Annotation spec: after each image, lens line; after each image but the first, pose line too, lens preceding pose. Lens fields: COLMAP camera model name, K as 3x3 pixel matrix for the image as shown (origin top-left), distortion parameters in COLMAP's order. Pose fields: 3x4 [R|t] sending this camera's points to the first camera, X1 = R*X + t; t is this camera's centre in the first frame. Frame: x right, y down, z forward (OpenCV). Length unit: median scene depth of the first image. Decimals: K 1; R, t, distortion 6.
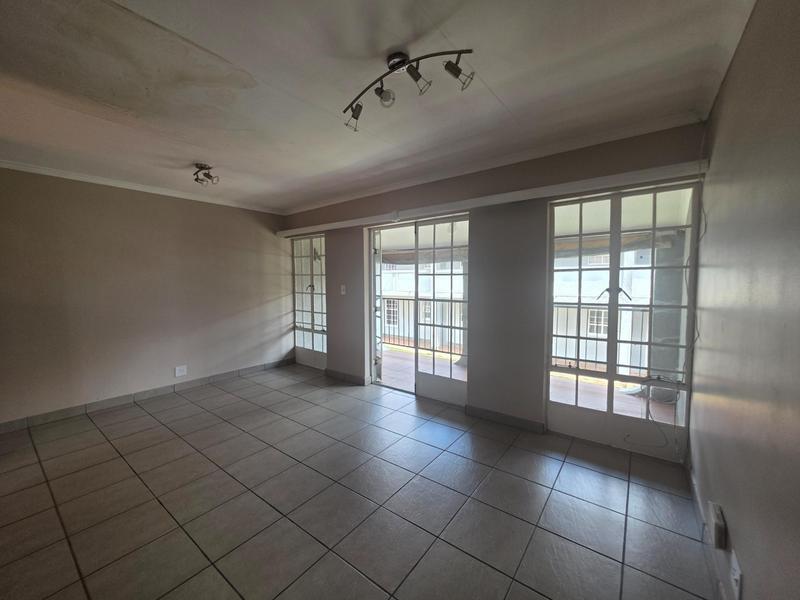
lens RADIAL K [[323.3, 0, 400.3], [0, 323.3, 296.0], [0, 0, 1]] dist [-0.000935, -0.000063]
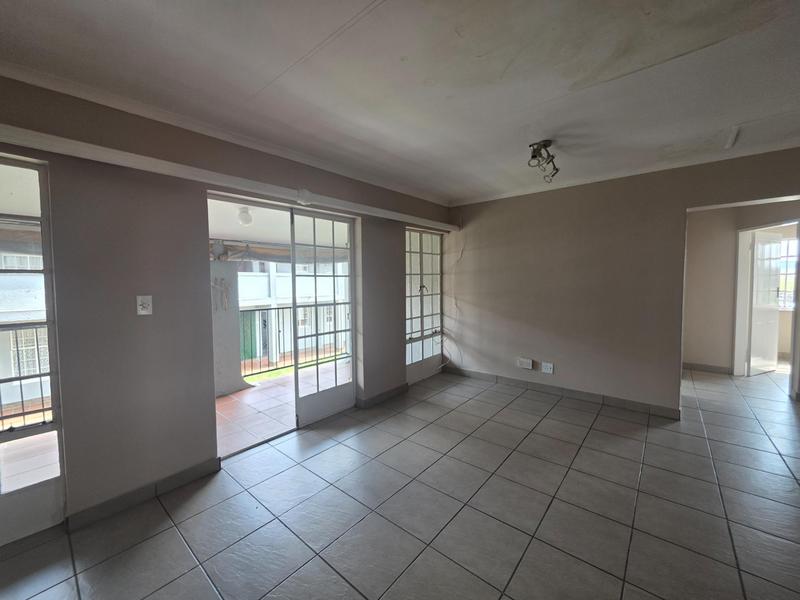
lens RADIAL K [[323.3, 0, 400.3], [0, 323.3, 296.0], [0, 0, 1]] dist [-0.000935, -0.000063]
pose [[0.063392, -0.040292, 0.997175, -0.747505], [0.071321, 0.996813, 0.035743, -0.027220], [-0.995437, 0.068854, 0.066063, 0.722480]]
